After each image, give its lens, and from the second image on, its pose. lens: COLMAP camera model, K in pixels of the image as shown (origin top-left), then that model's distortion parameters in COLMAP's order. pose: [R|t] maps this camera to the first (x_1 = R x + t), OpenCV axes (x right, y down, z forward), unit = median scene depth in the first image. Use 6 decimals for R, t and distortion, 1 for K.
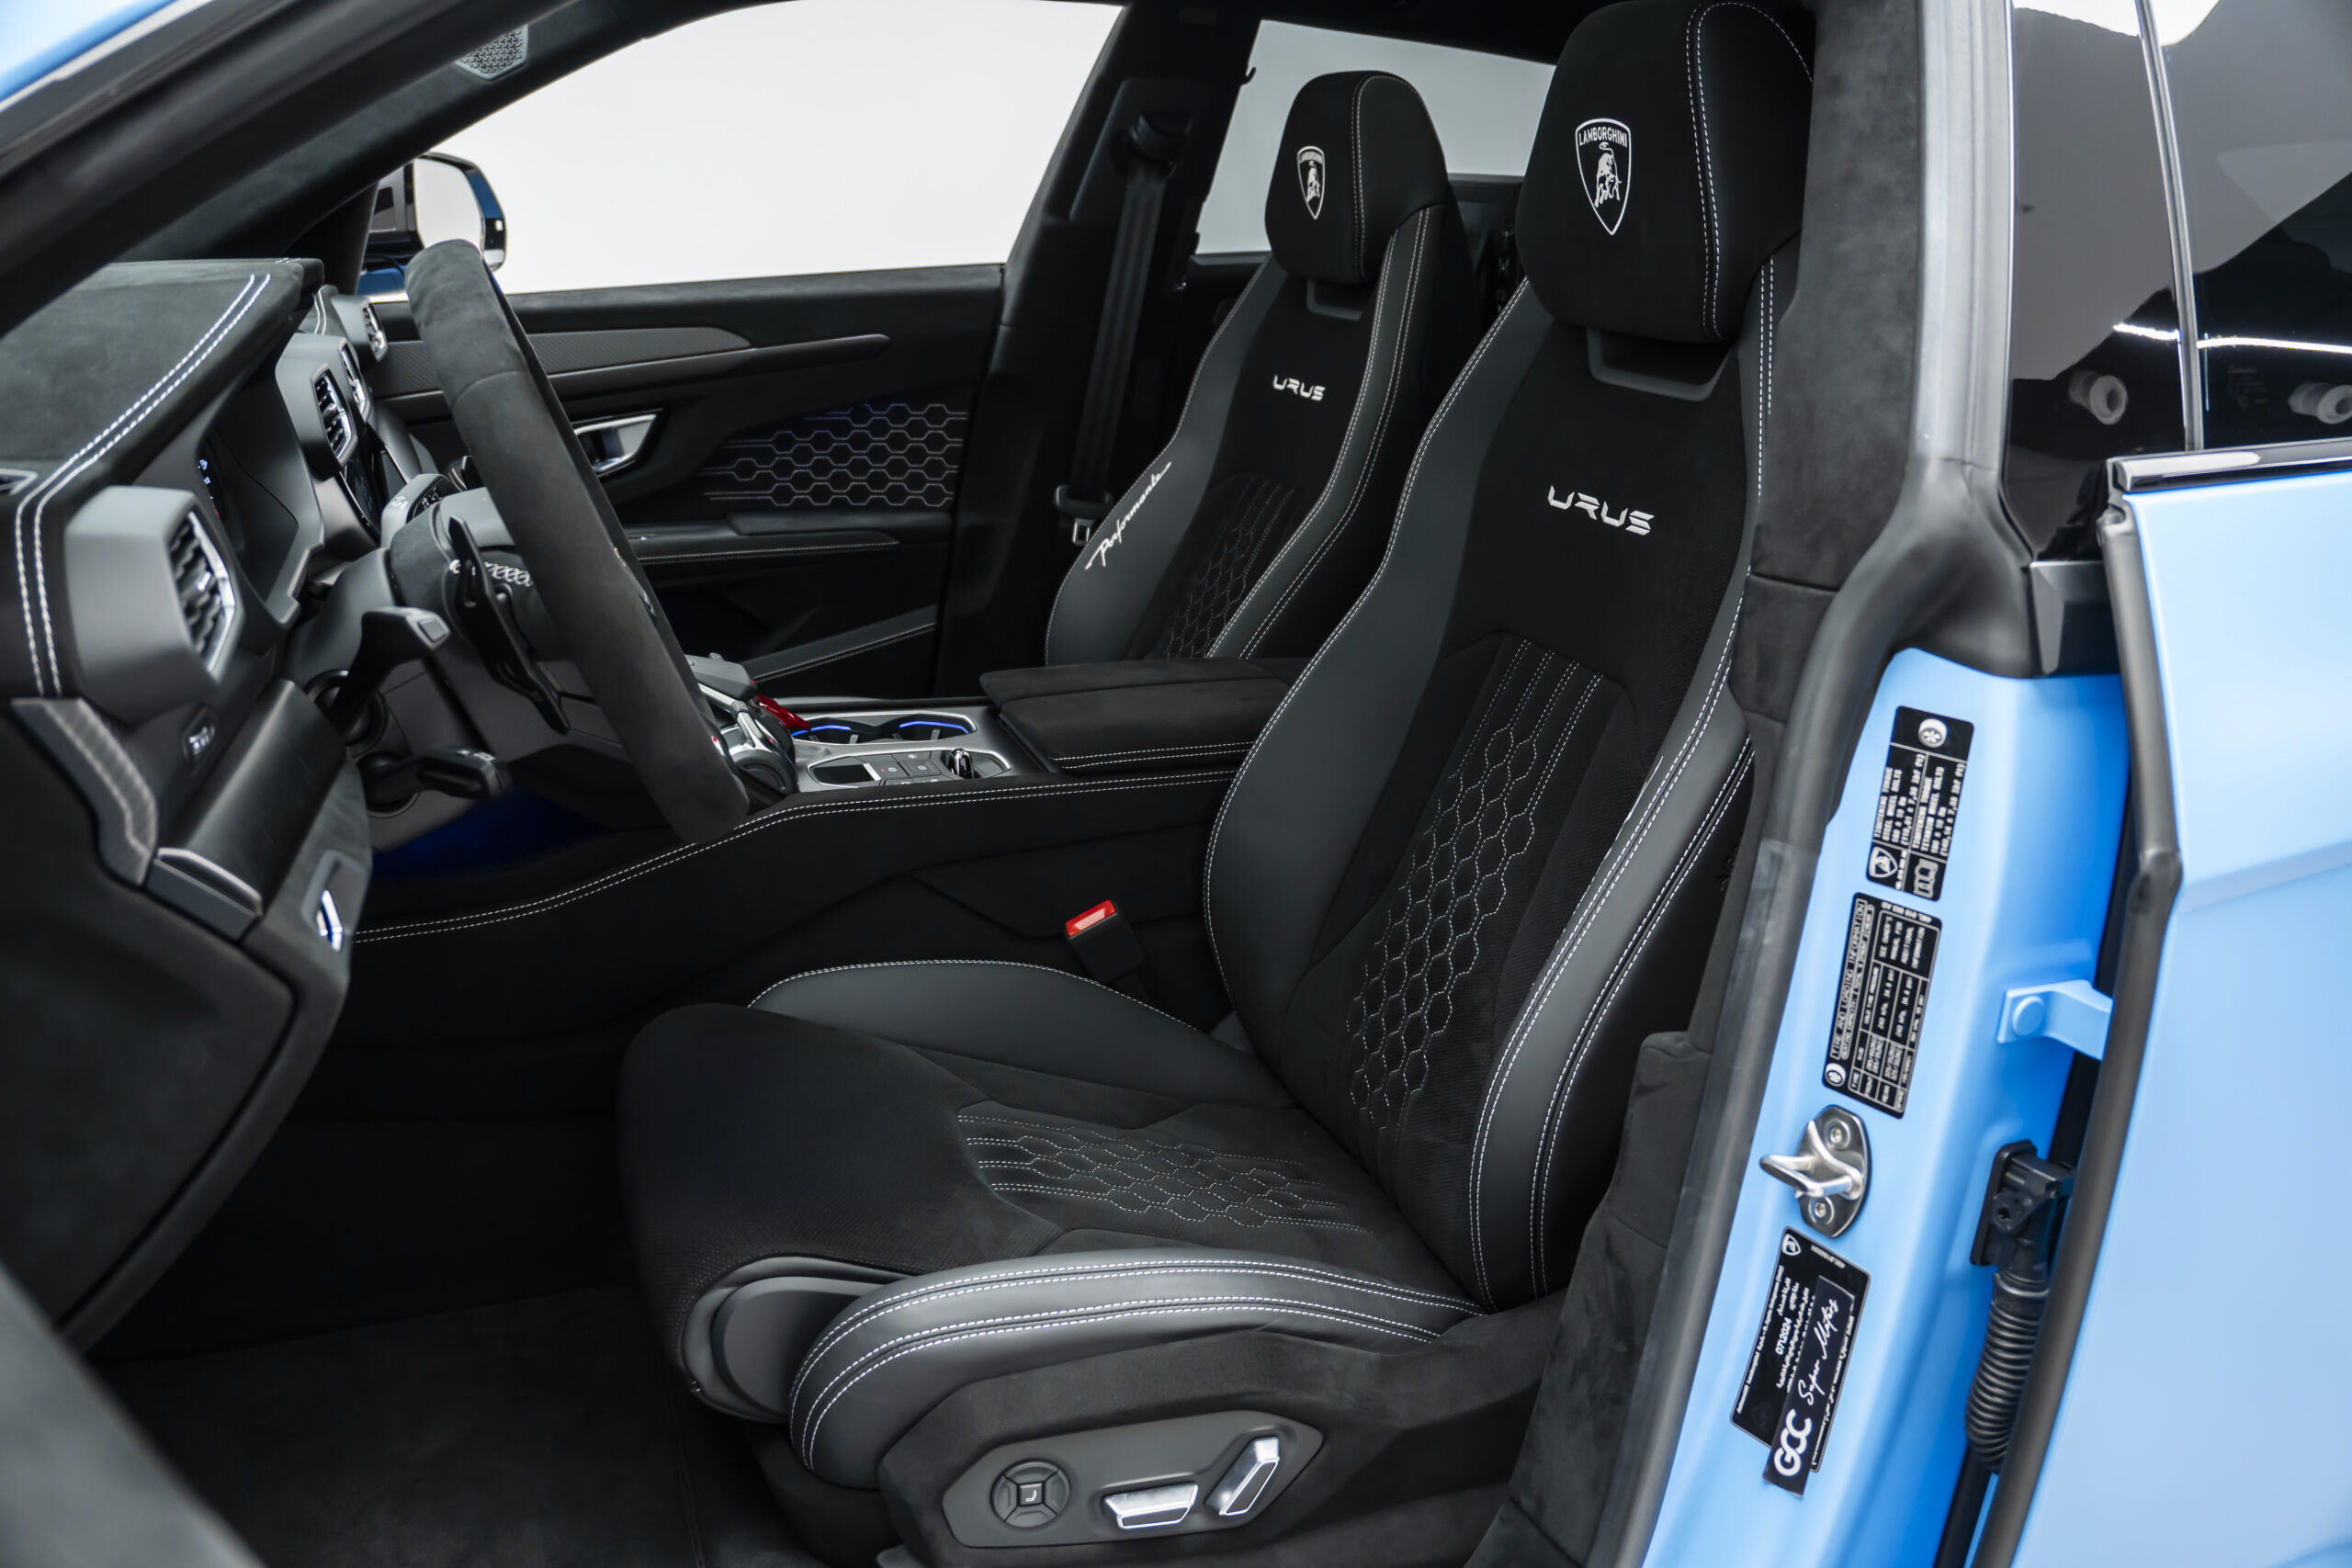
lens RADIAL K [[1871.1, 0, 1176.0], [0, 1871.1, 784.0], [0, 0, 1]] dist [-0.208789, 0.119598]
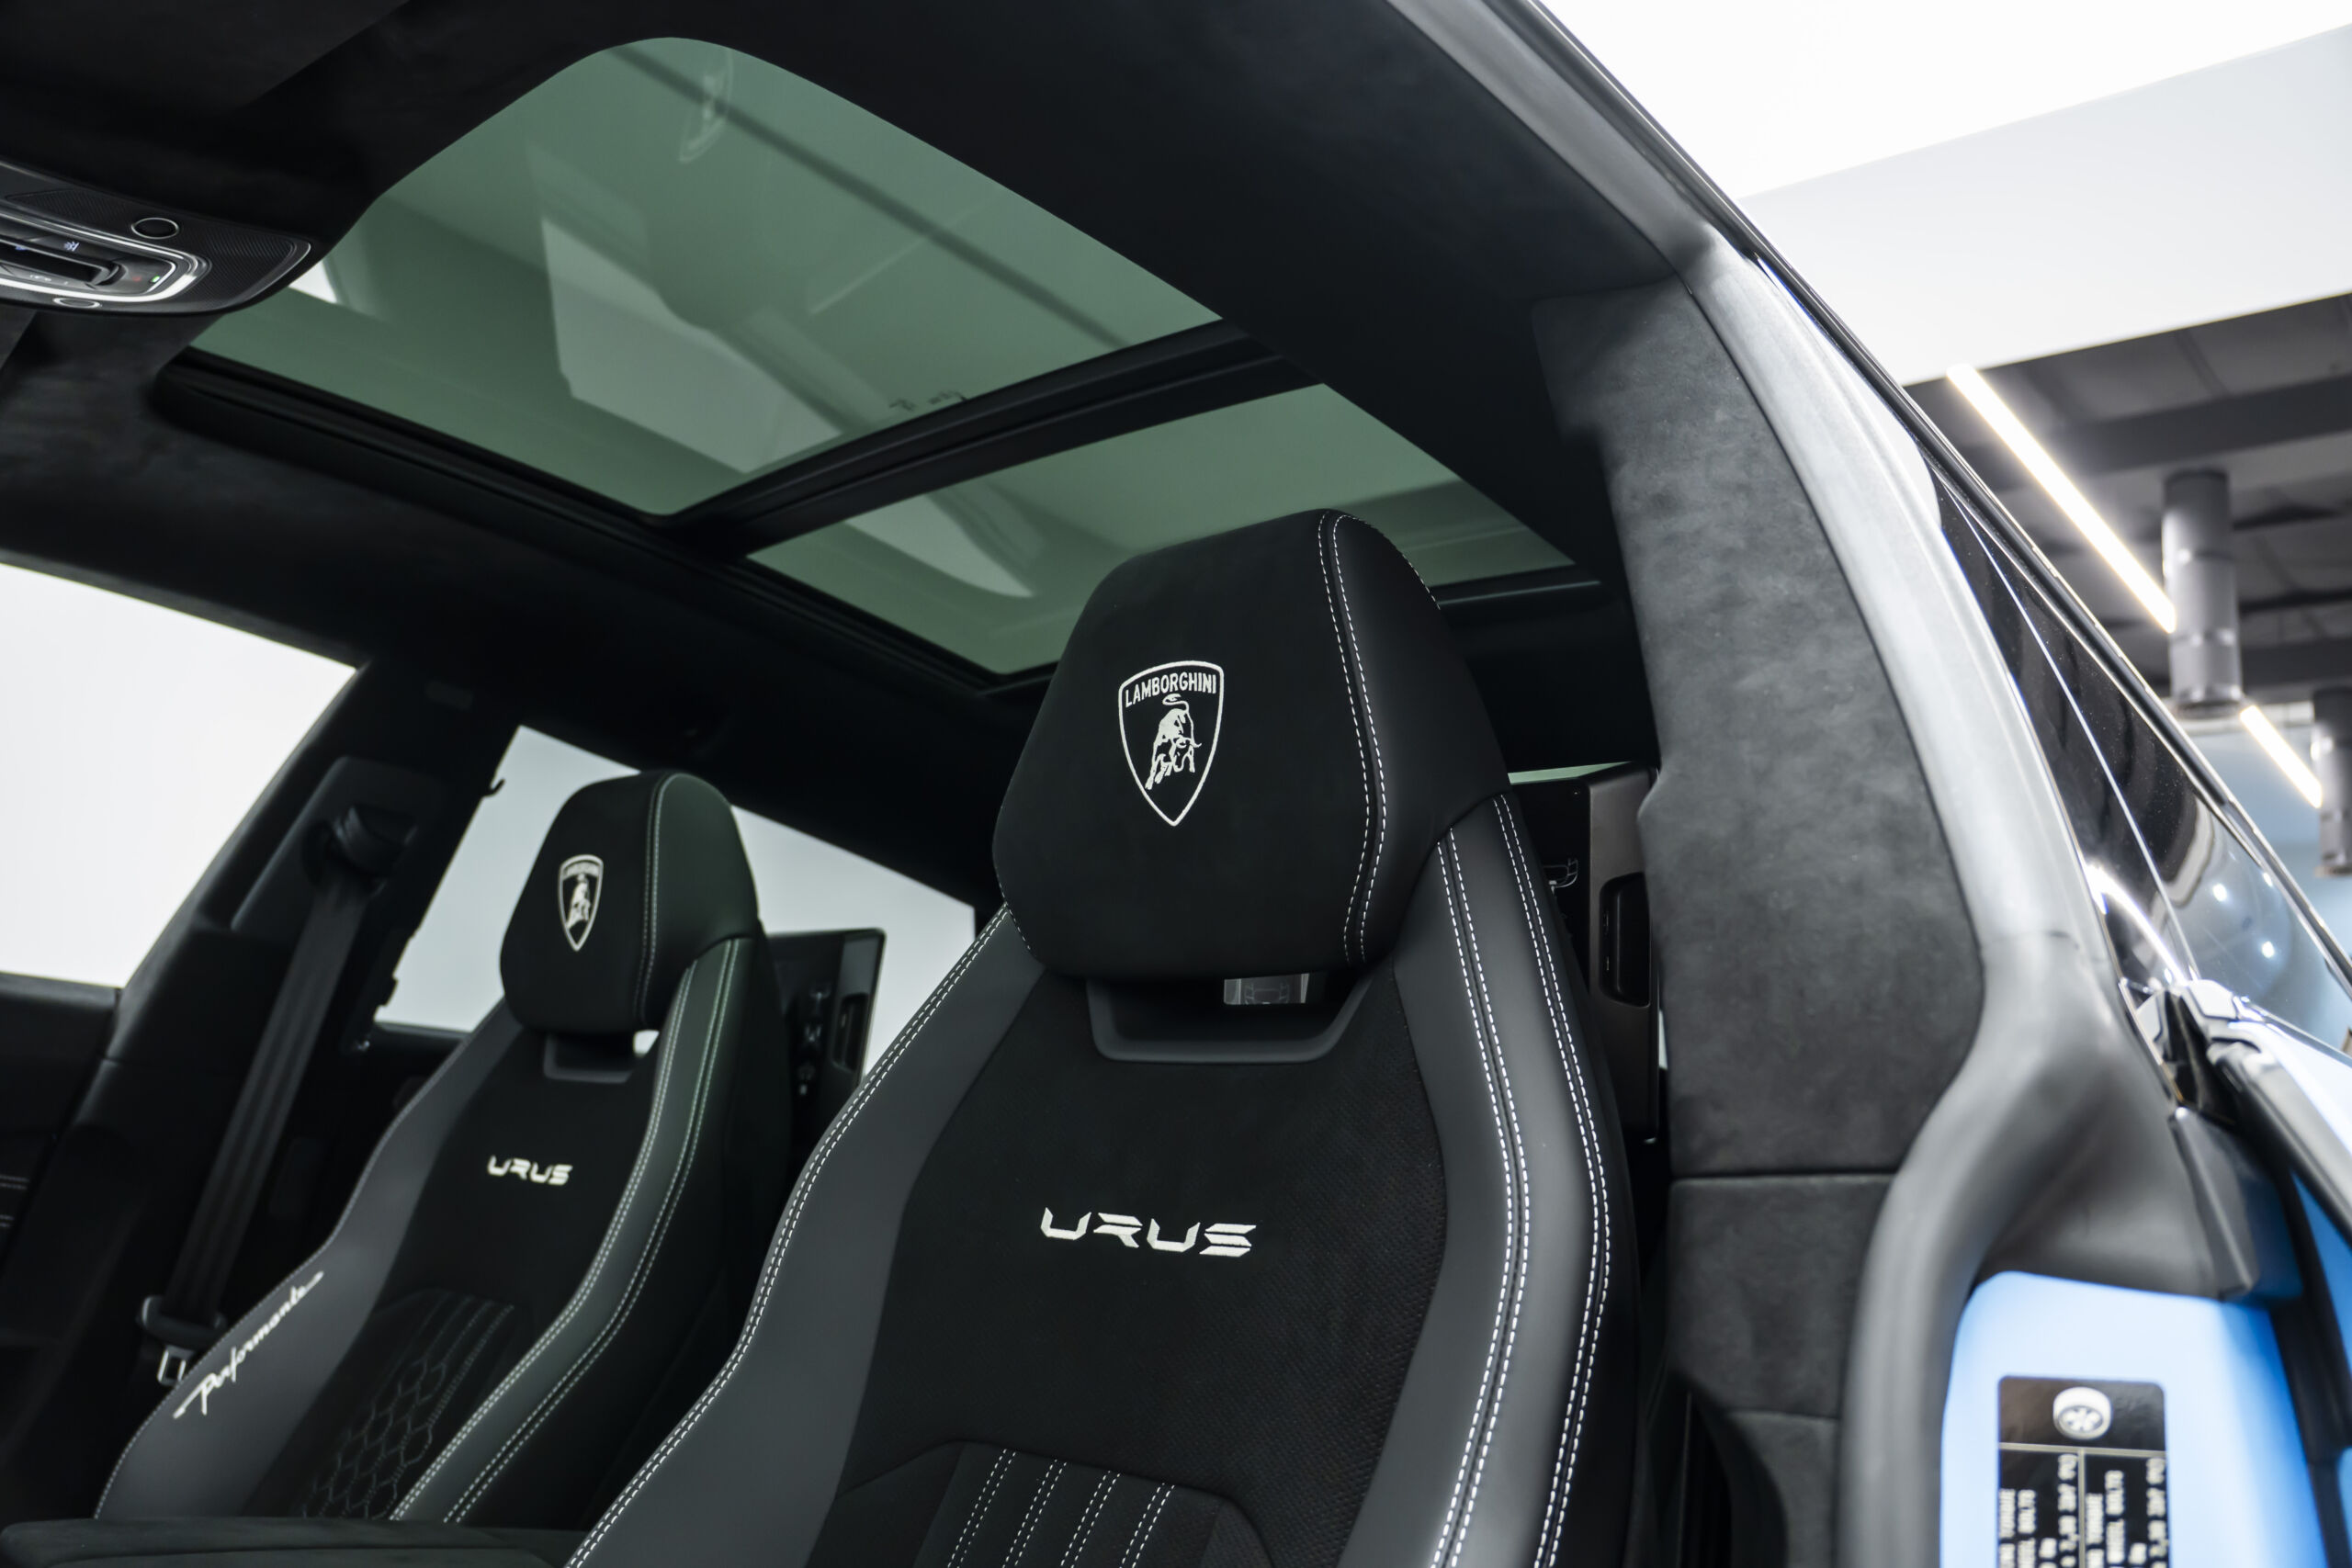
lens RADIAL K [[1871.1, 0, 1176.0], [0, 1871.1, 784.0], [0, 0, 1]] dist [-0.208789, 0.119598]
pose [[0.884631, 0.174094, 0.432572, -0.068747], [0.068309, 0.869293, -0.489554, 0.033337], [-0.461260, 0.462623, 0.757112, 0.425066]]
